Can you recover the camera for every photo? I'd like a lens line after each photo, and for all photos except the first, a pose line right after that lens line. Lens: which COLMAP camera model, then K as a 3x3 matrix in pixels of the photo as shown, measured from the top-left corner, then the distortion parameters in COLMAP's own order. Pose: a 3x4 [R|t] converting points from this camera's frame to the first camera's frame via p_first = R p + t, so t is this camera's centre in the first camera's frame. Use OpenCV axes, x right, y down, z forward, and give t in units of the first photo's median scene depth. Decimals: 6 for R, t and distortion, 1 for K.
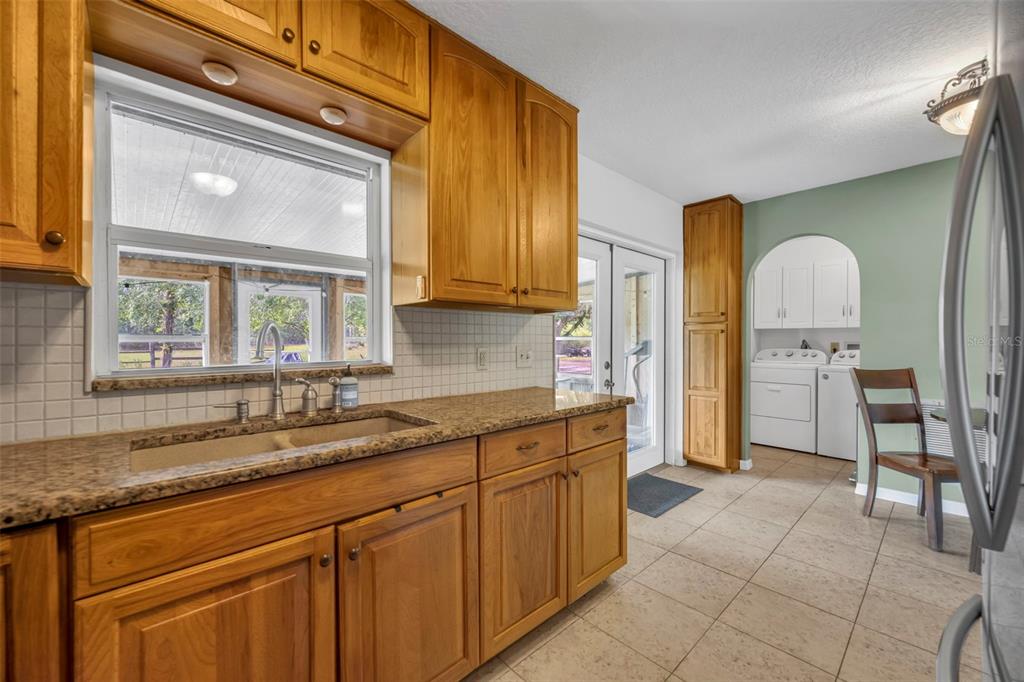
lens RADIAL K [[408.2, 0, 512.4], [0, 408.2, 337.4], [0, 0, 1]] dist [-0.002529, 0.000251]
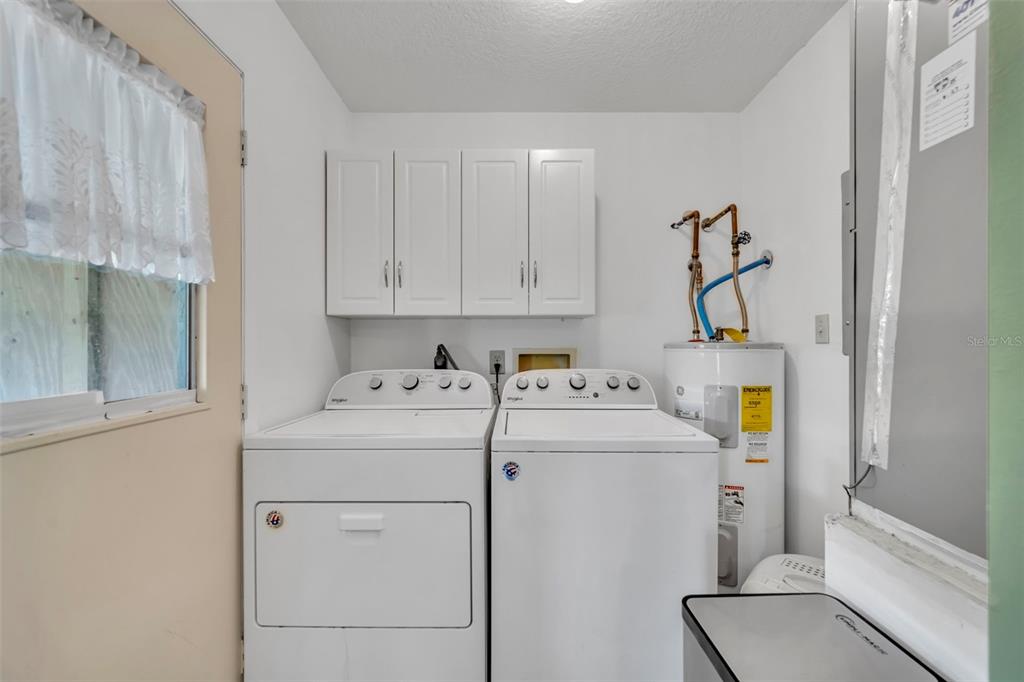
lens RADIAL K [[408.2, 0, 510.2], [0, 408.2, 340.6], [0, 0, 1]] dist [-0.002529, 0.000251]
pose [[0.678083, -0.003124, 0.734979, 0.480402], [0.003519, 0.999993, 0.001003, 0.000656], [-0.734977, 0.001906, 0.678089, 0.699119]]
